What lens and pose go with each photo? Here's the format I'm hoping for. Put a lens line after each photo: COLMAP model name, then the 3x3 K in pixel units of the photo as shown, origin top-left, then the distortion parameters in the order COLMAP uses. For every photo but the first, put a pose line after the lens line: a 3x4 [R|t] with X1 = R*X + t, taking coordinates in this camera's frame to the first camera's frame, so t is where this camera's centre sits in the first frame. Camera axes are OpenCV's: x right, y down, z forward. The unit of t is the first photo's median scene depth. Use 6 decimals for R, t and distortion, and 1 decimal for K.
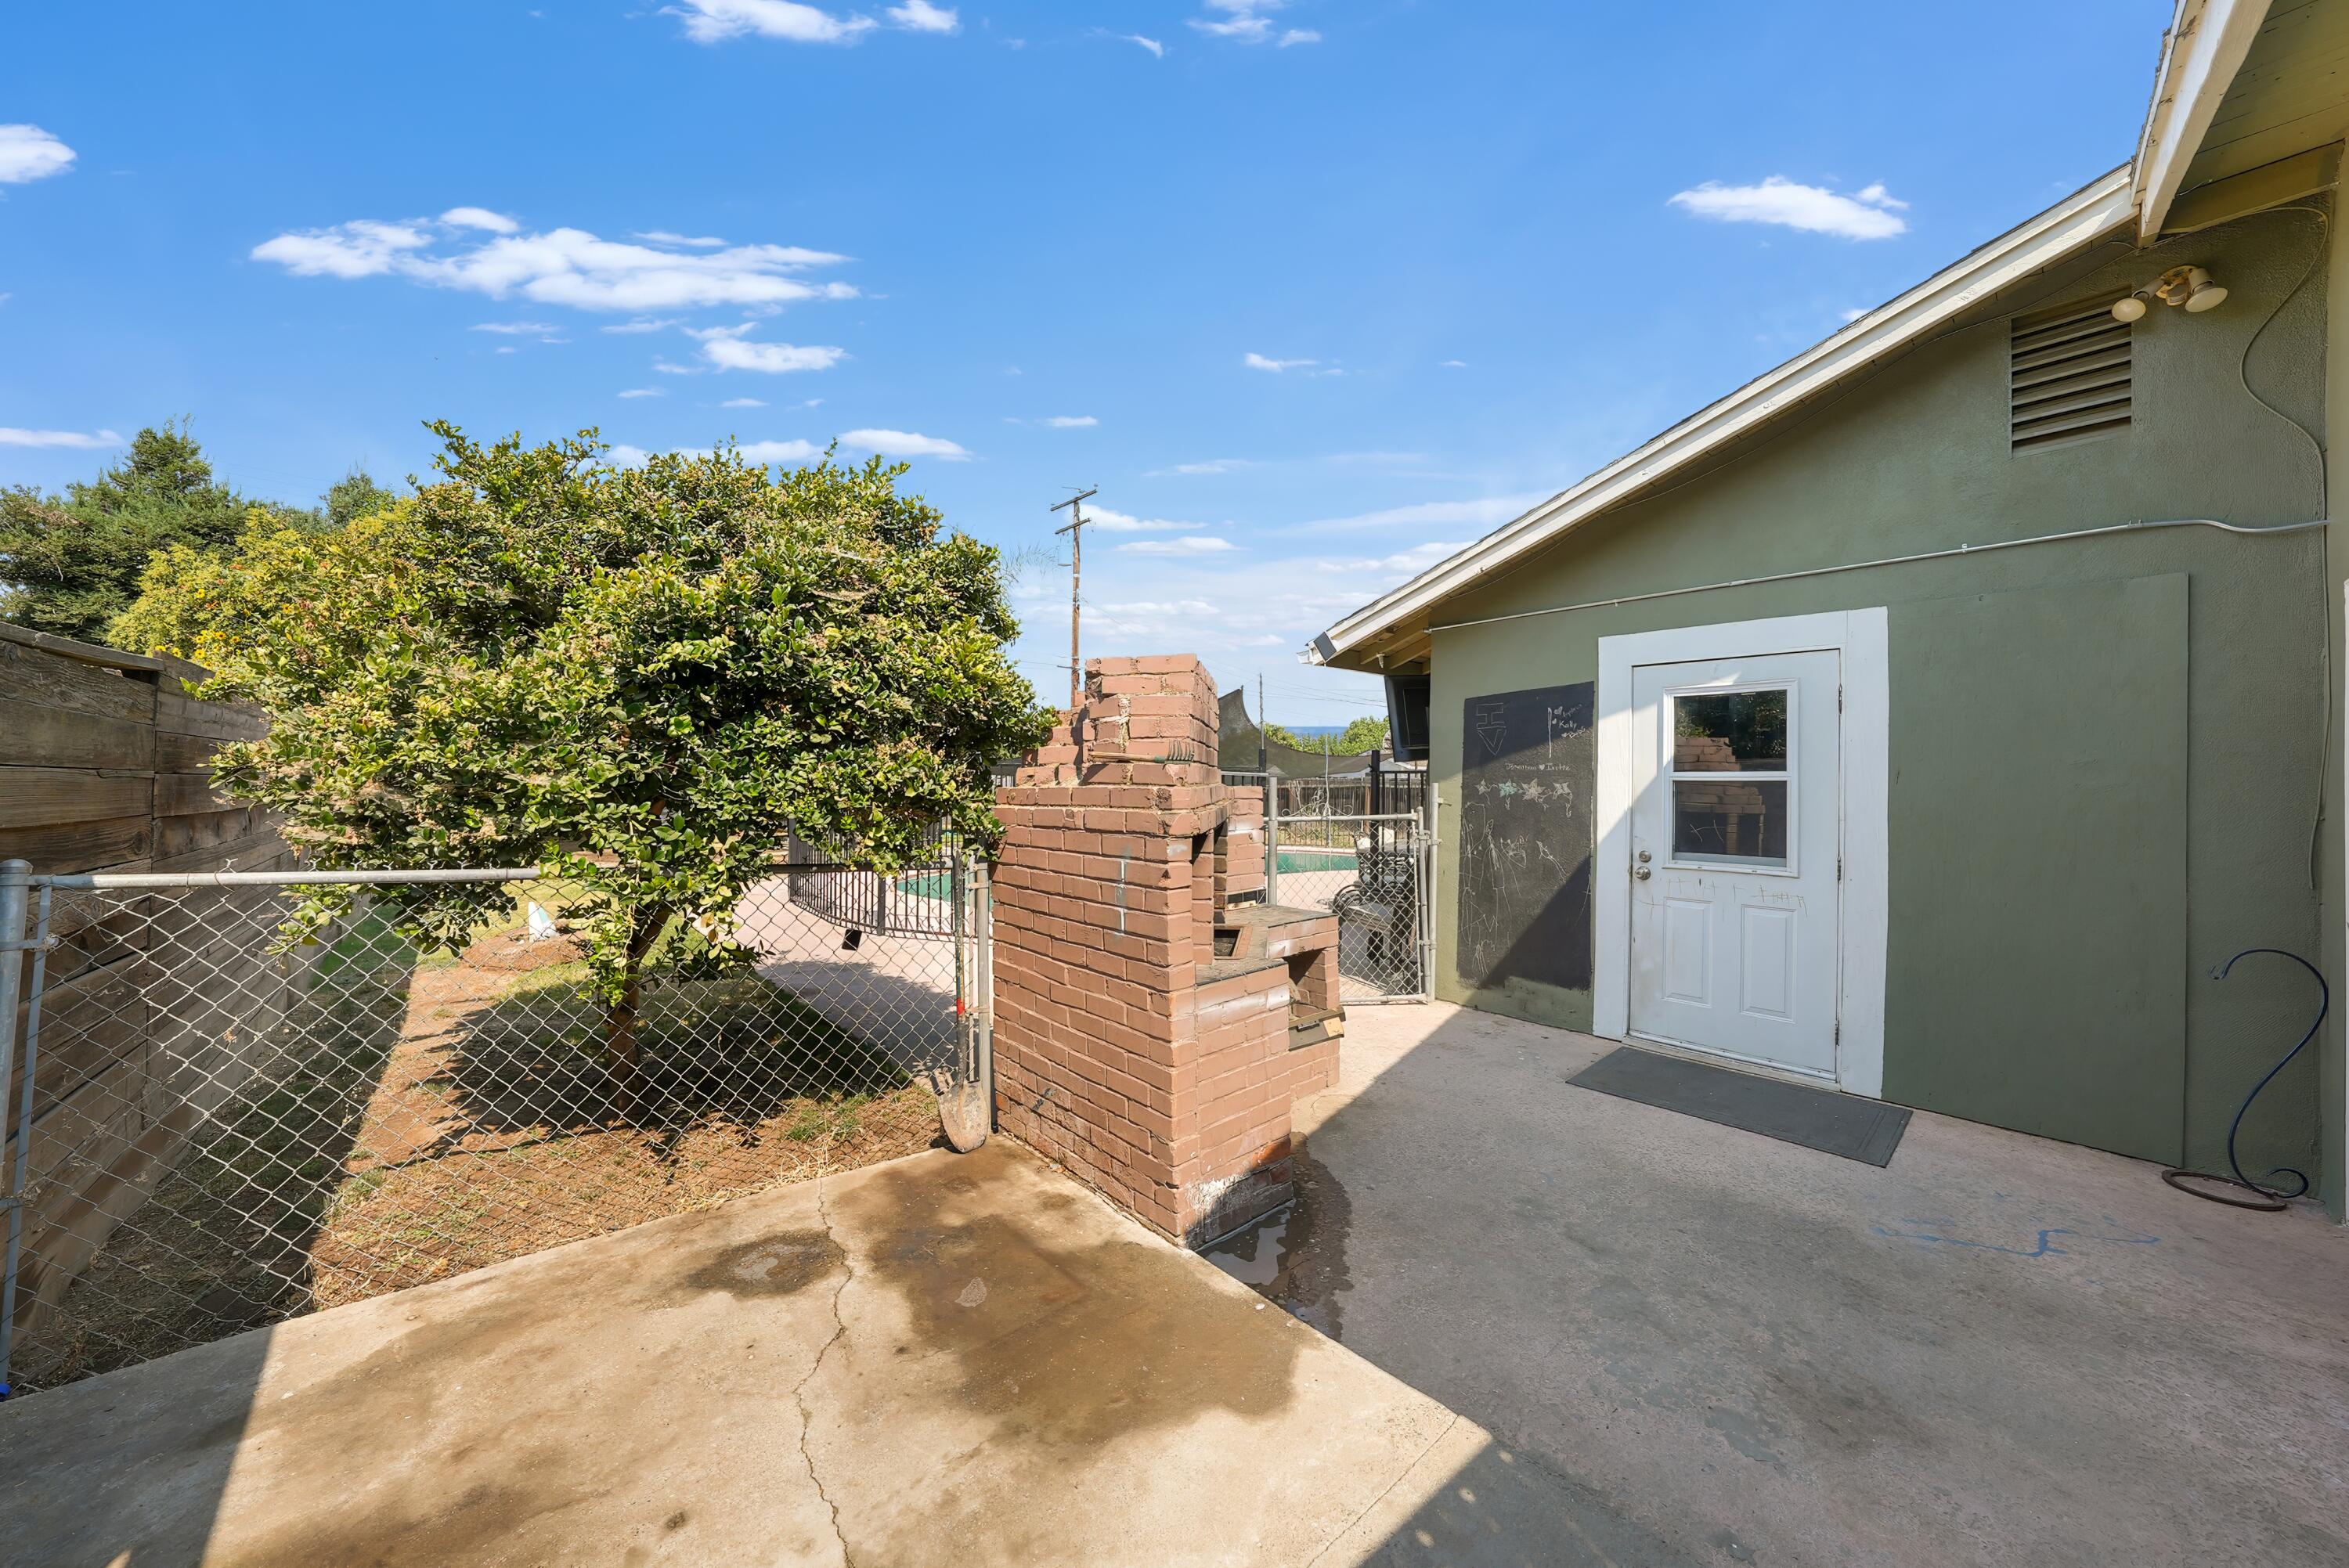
lens RADIAL K [[822.8, 0, 1183.7], [0, 822.8, 785.7], [0, 0, 1]] dist [-0.002225, -0.000061]
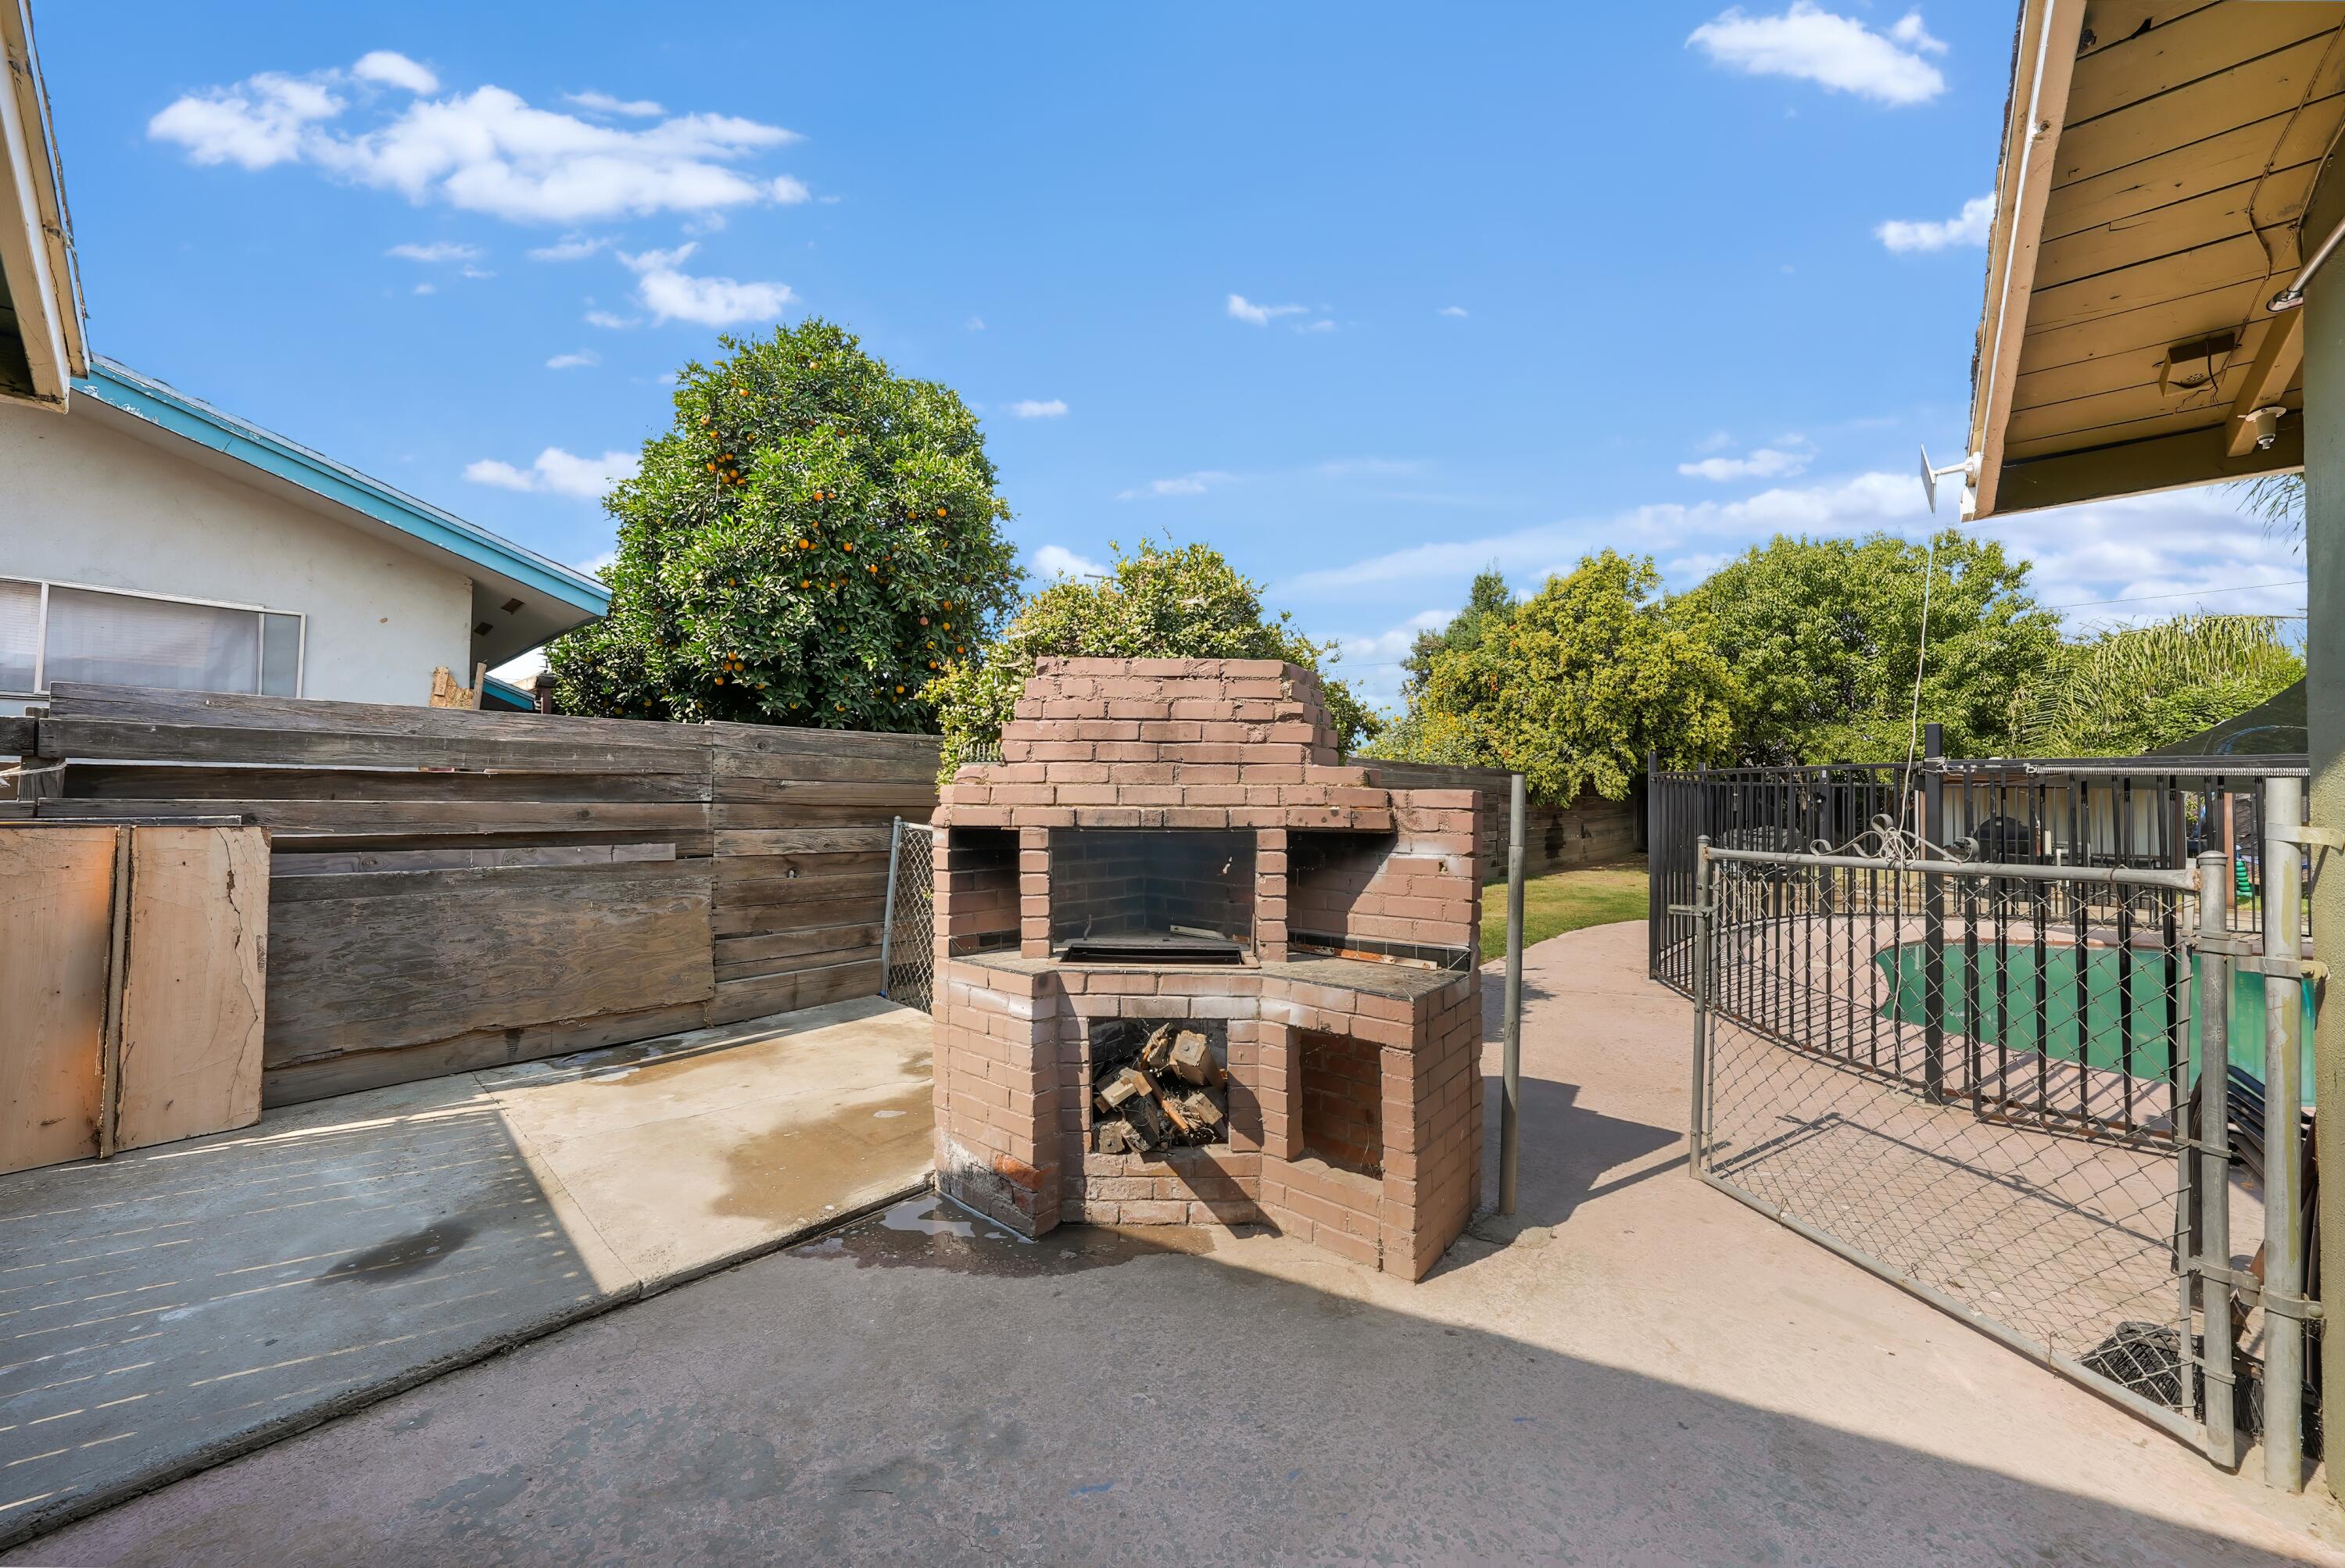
lens RADIAL K [[821.4, 0, 1182.4], [0, 821.4, 787.0], [0, 0, 1]] dist [-0.002225, -0.000061]
pose [[0.117601, -0.026382, -0.992710, 1.366844], [-0.005034, 0.999618, -0.027162, 0.026899], [0.993048, 0.008192, 0.117424, 1.340473]]
